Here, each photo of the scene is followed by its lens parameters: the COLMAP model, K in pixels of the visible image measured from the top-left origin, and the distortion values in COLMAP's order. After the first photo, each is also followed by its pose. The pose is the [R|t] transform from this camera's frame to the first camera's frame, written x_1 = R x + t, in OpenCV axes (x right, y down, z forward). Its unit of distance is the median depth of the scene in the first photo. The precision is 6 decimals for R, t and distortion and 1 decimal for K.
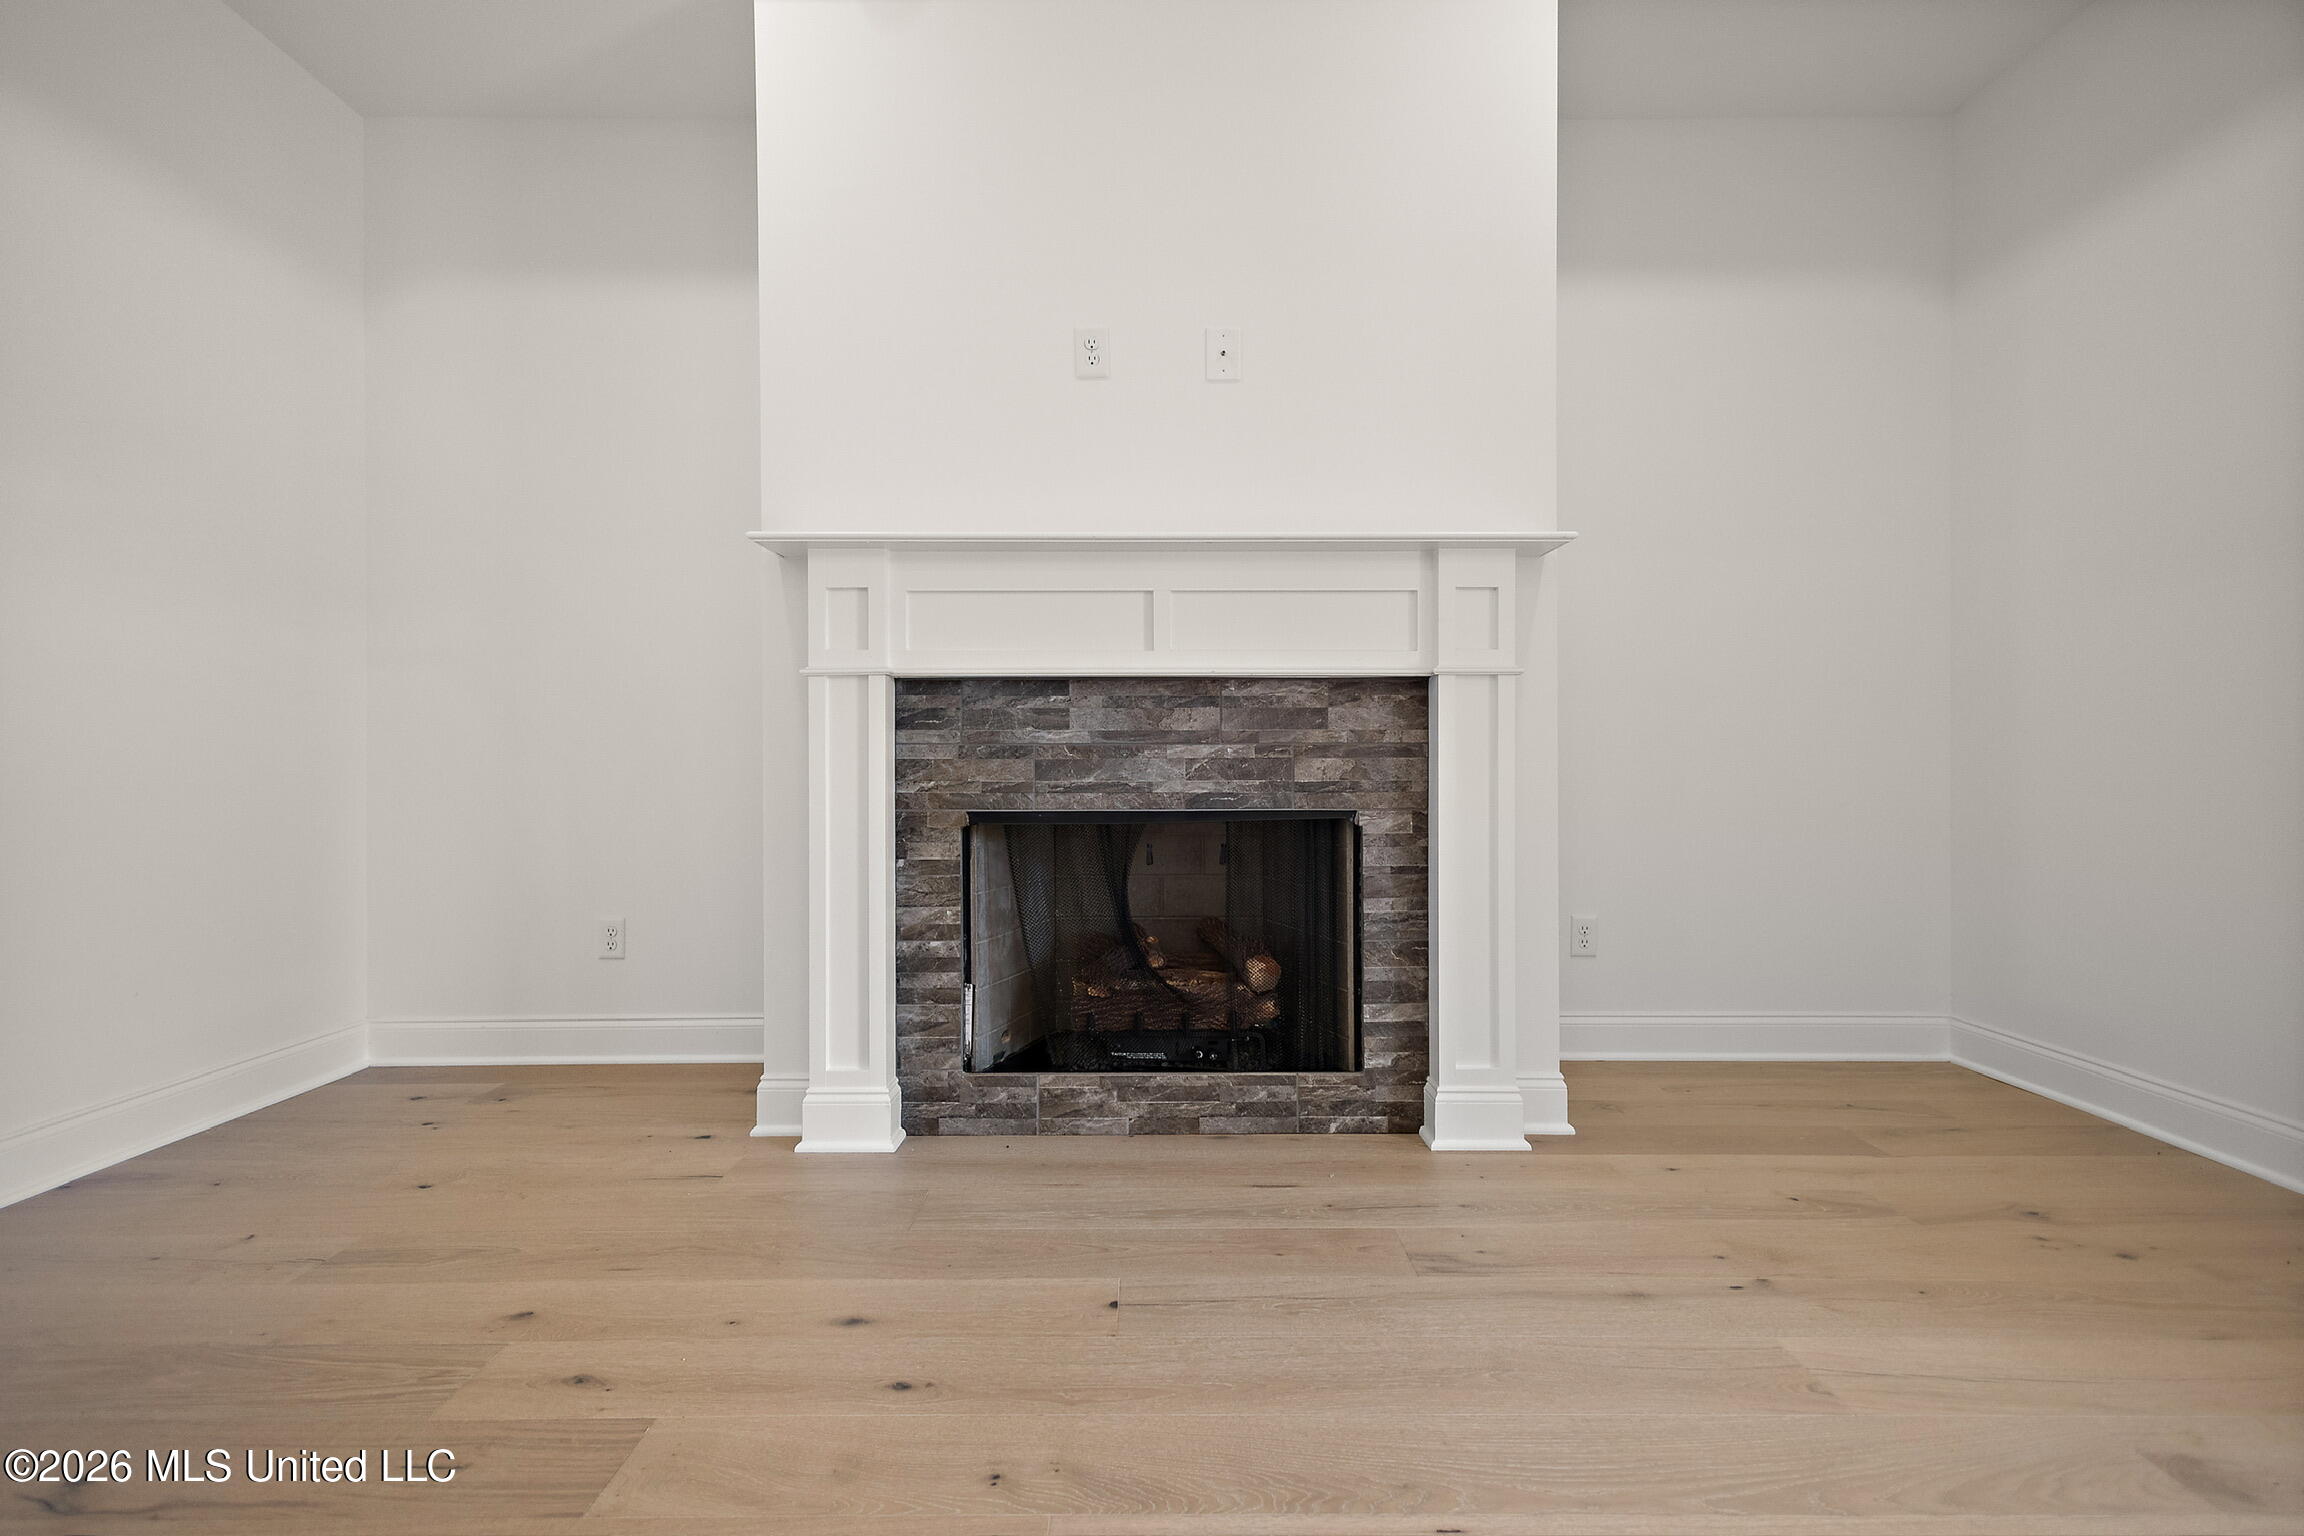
lens RADIAL K [[1073.4, 0, 1154.0], [0, 1073.4, 769.2], [0, 0, 1]] dist [0.009923, 0.000714]
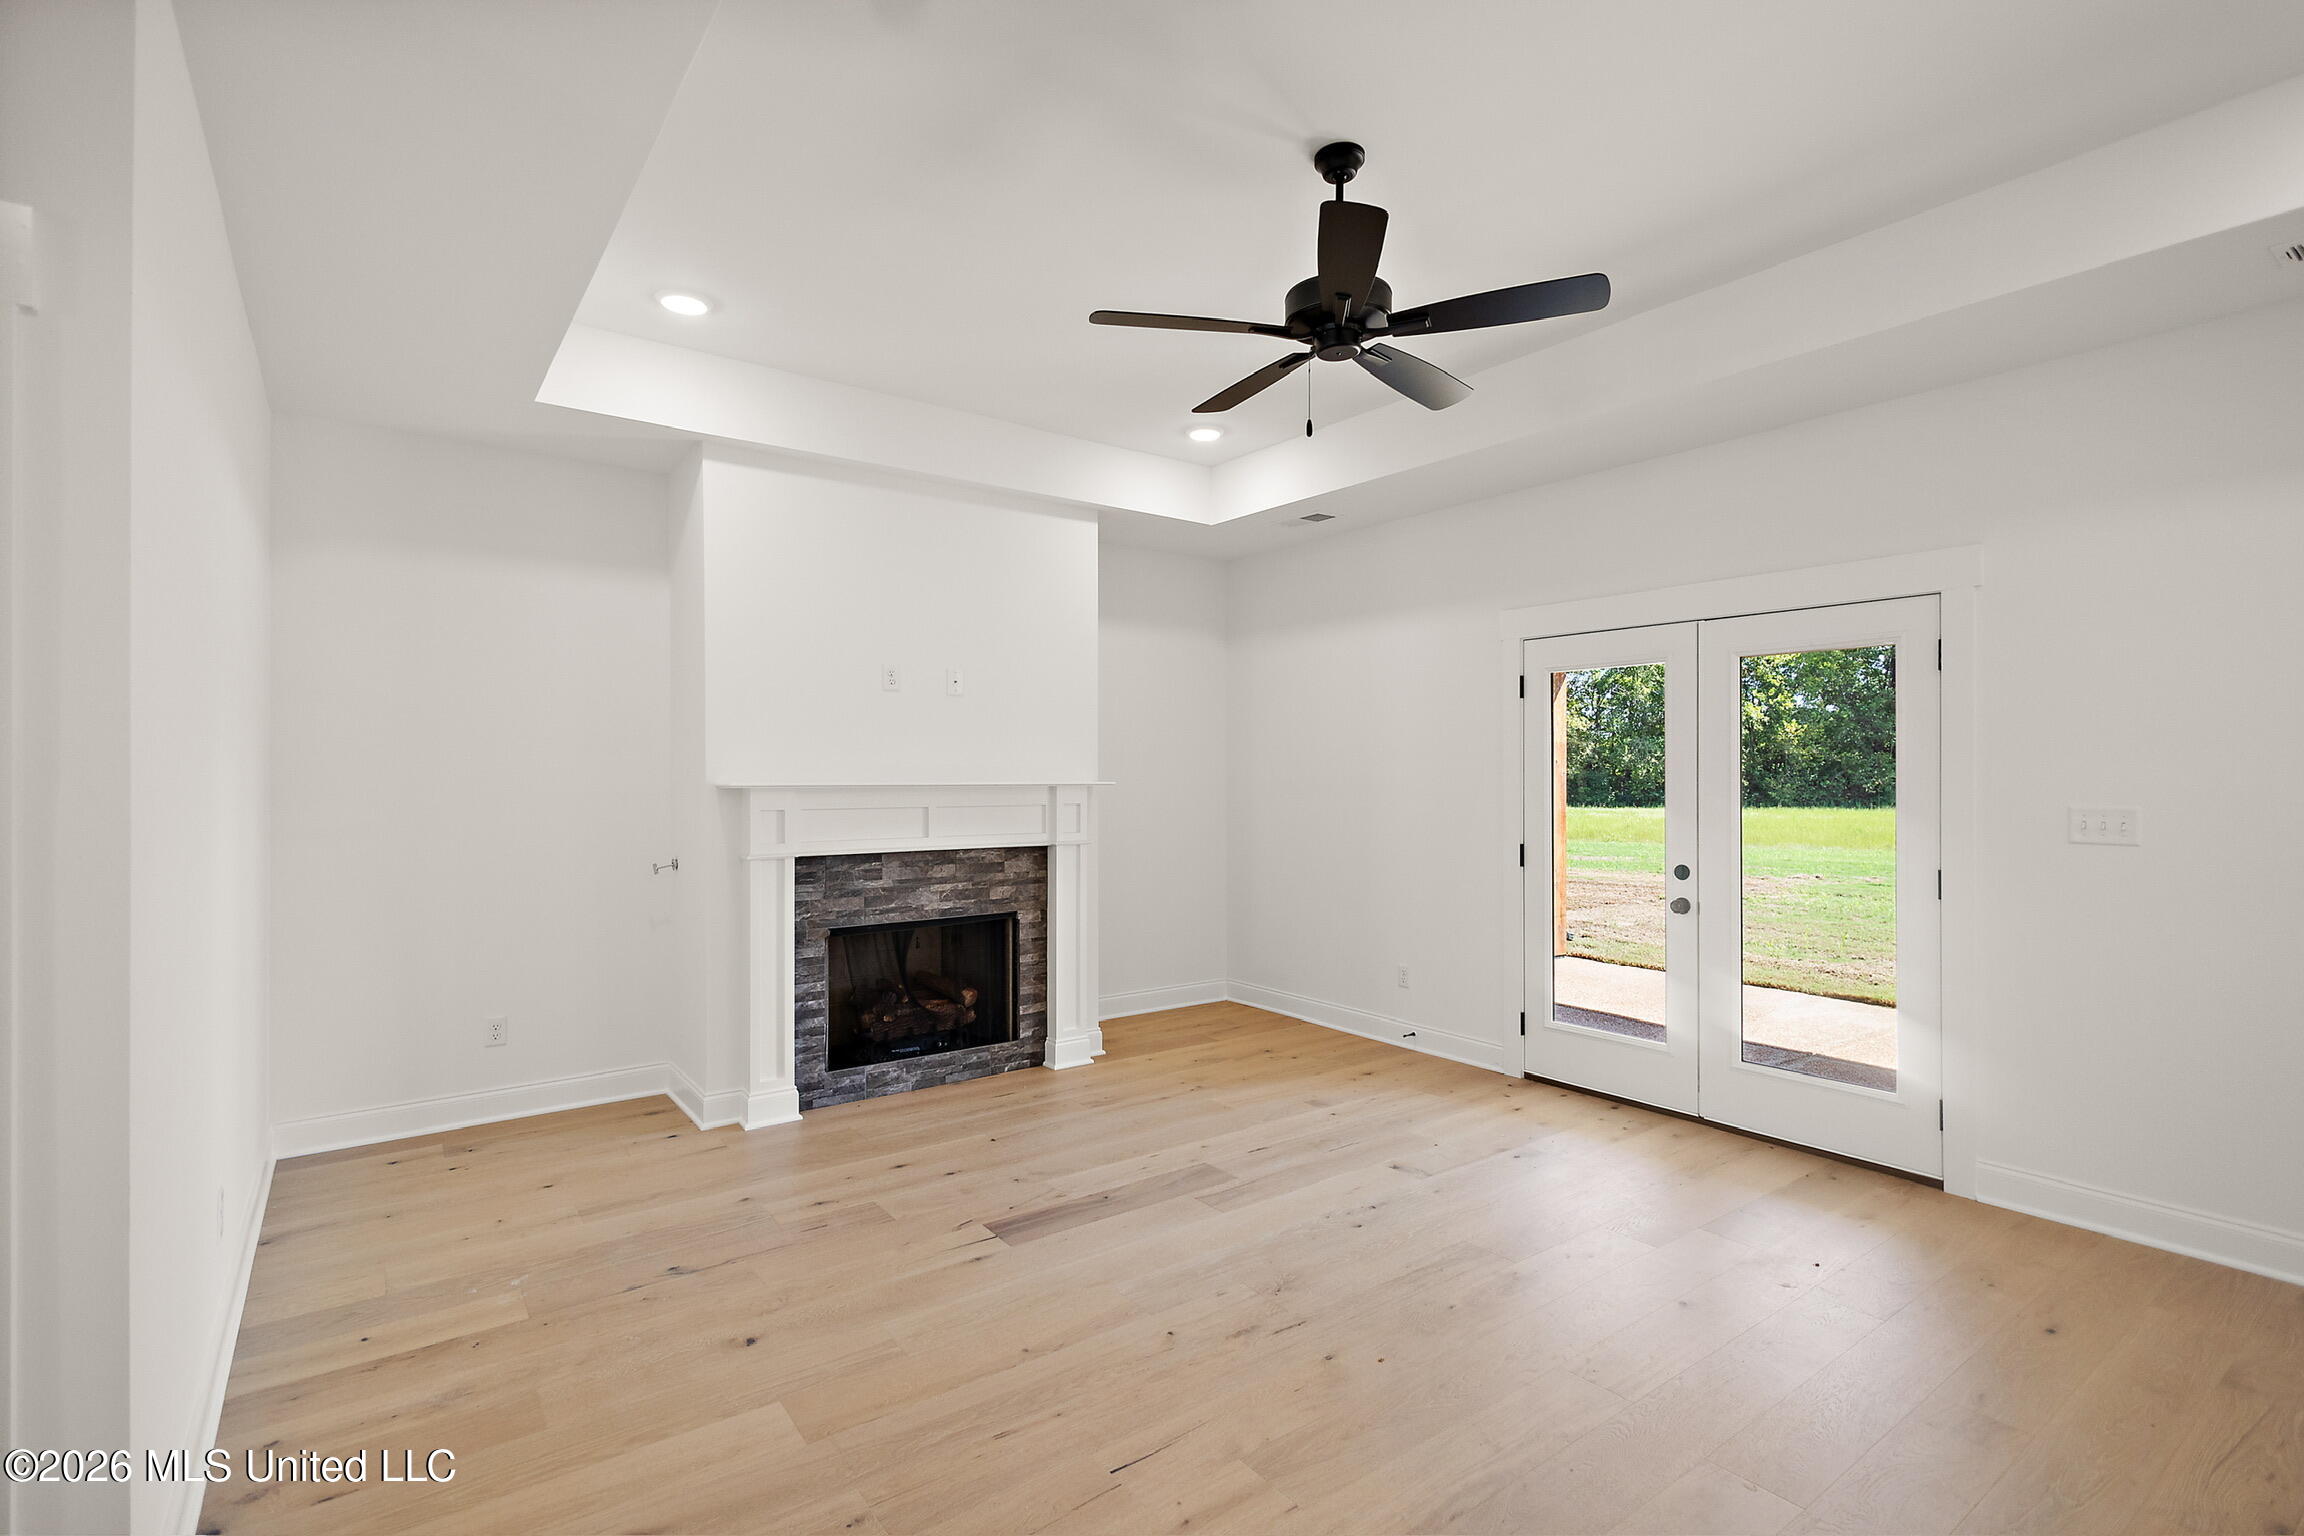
lens RADIAL K [[1073.4, 0, 1156.4], [0, 1073.4, 772.0], [0, 0, 1]] dist [0.009923, 0.000714]
pose [[0.802177, 0.003943, 0.597073, -0.817050], [-0.000627, 0.999983, -0.005762, -0.215104], [-0.597086, 0.004248, 0.802166, -0.793851]]
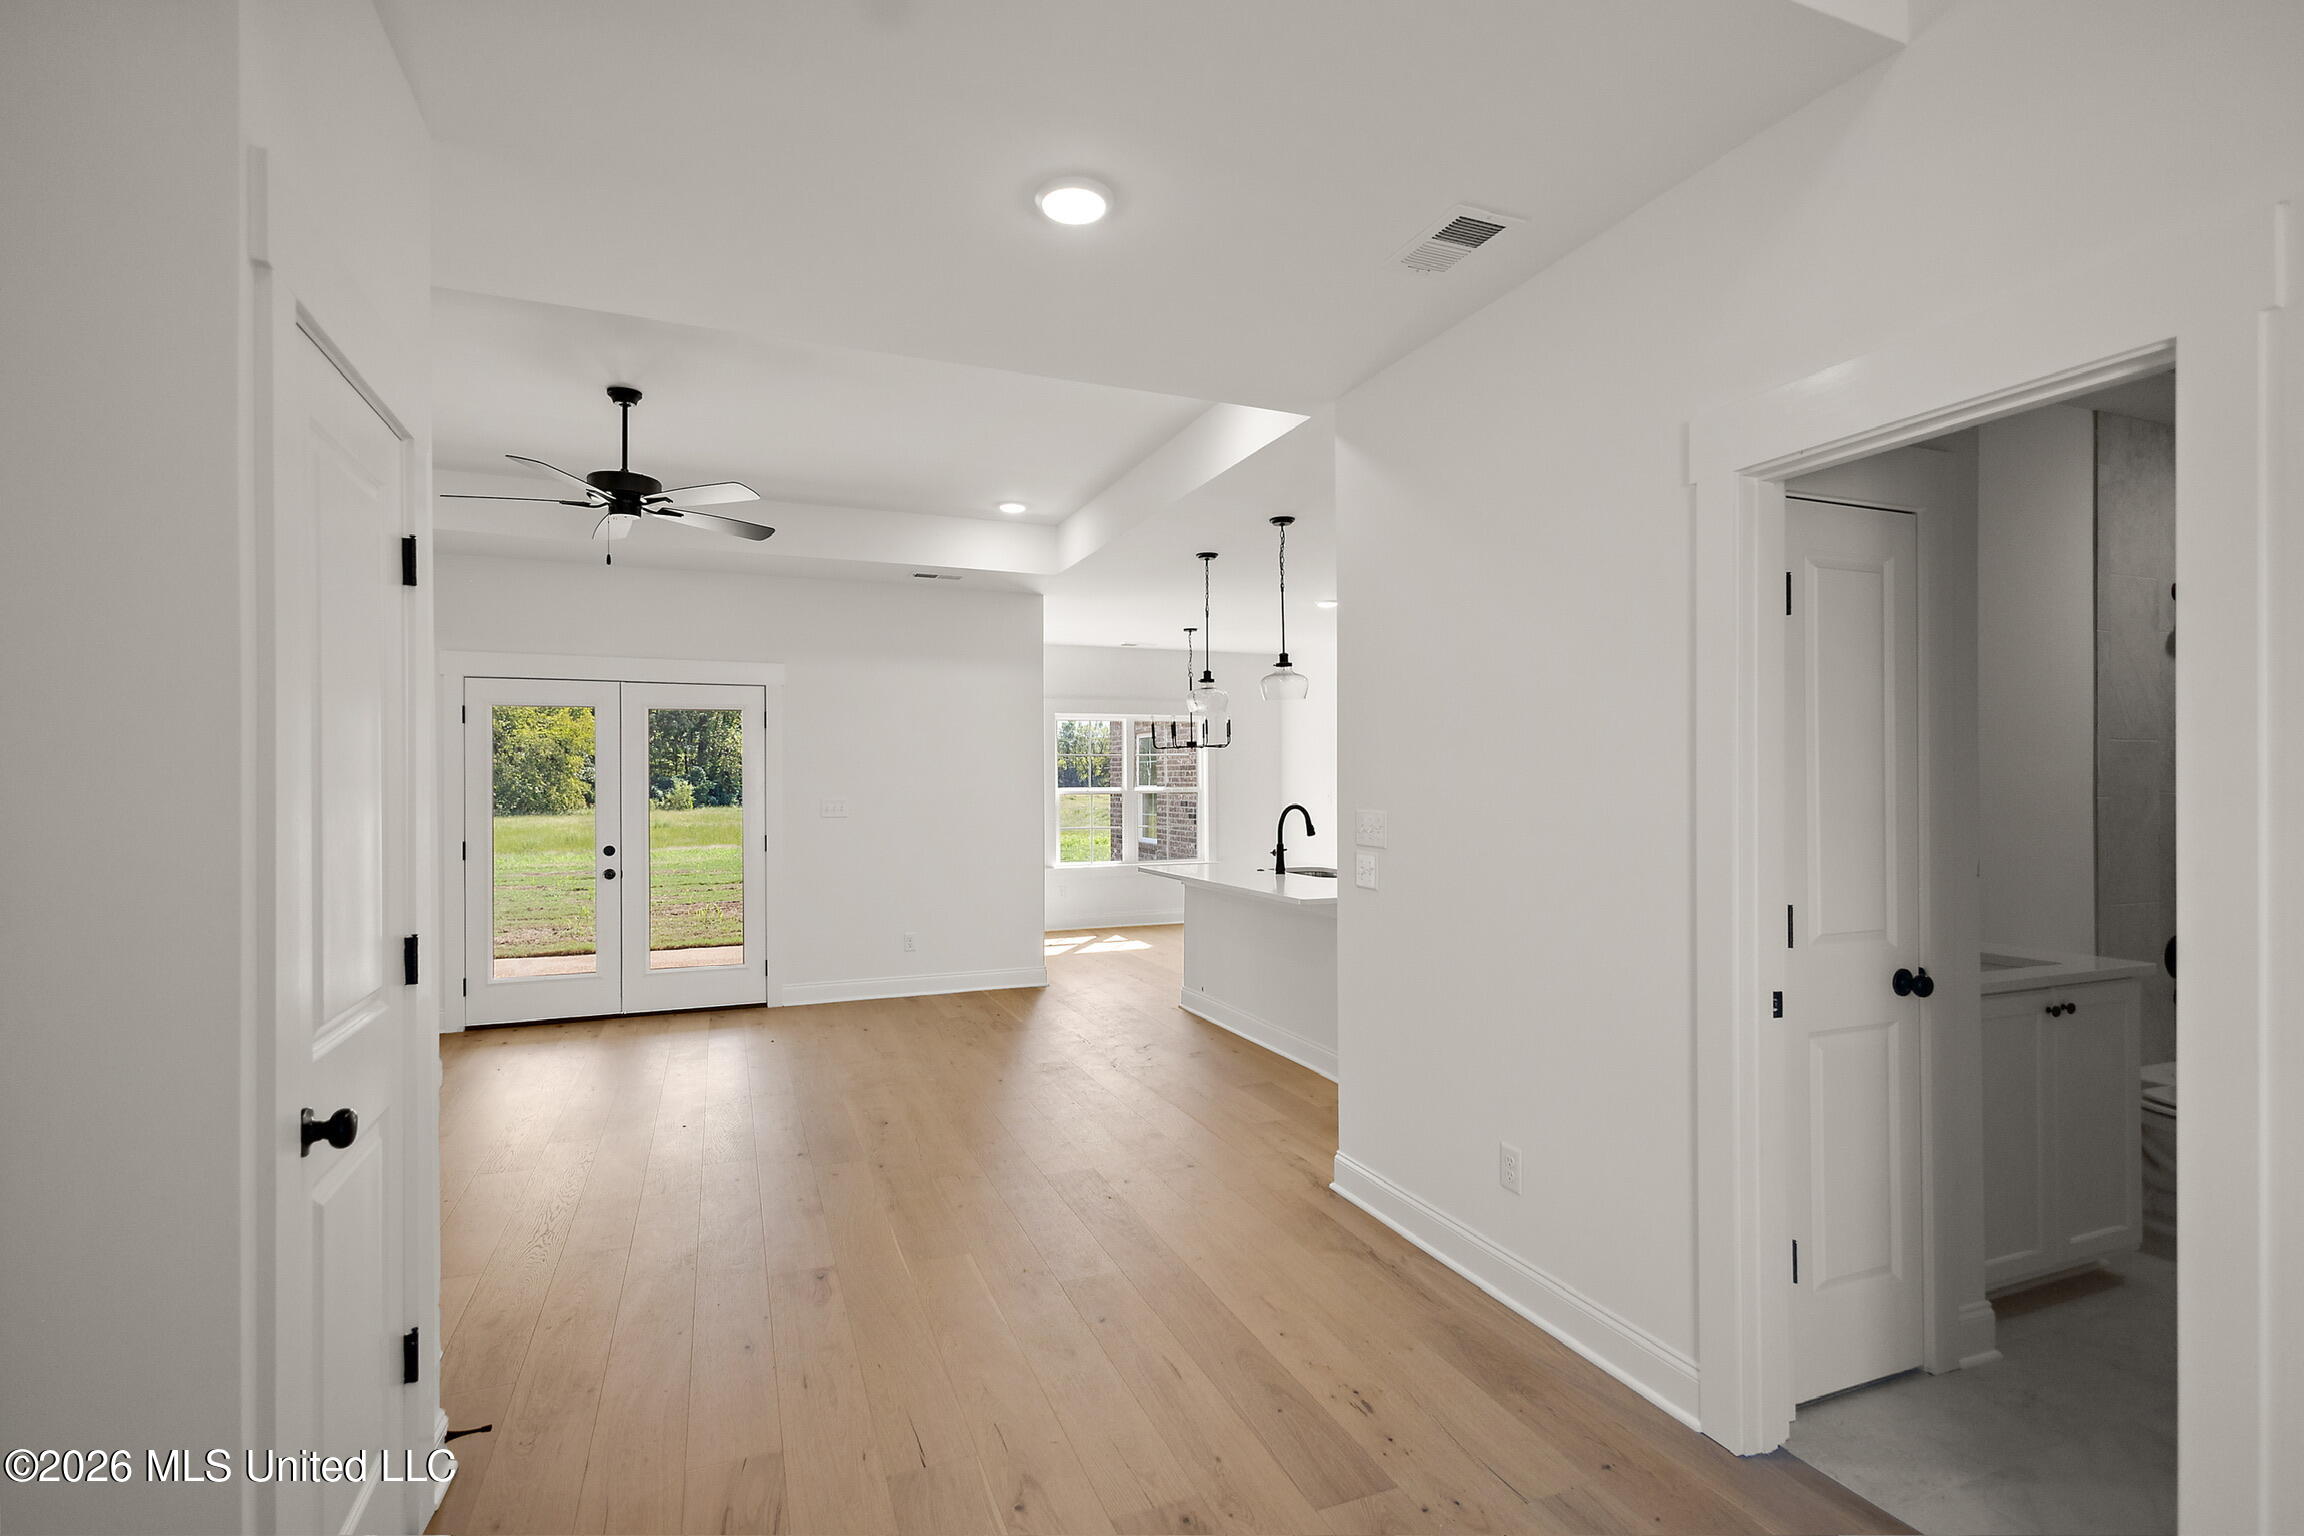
lens RADIAL K [[1073.4, 0, 1146.9], [0, 1073.4, 779.3], [0, 0, 1]] dist [0.009923, 0.000714]
pose [[-0.374873, 0.004924, 0.927063, -1.987660], [0.007108, 0.999972, -0.002437, -0.219478], [-0.927049, 0.005677, -0.374897, -0.110789]]
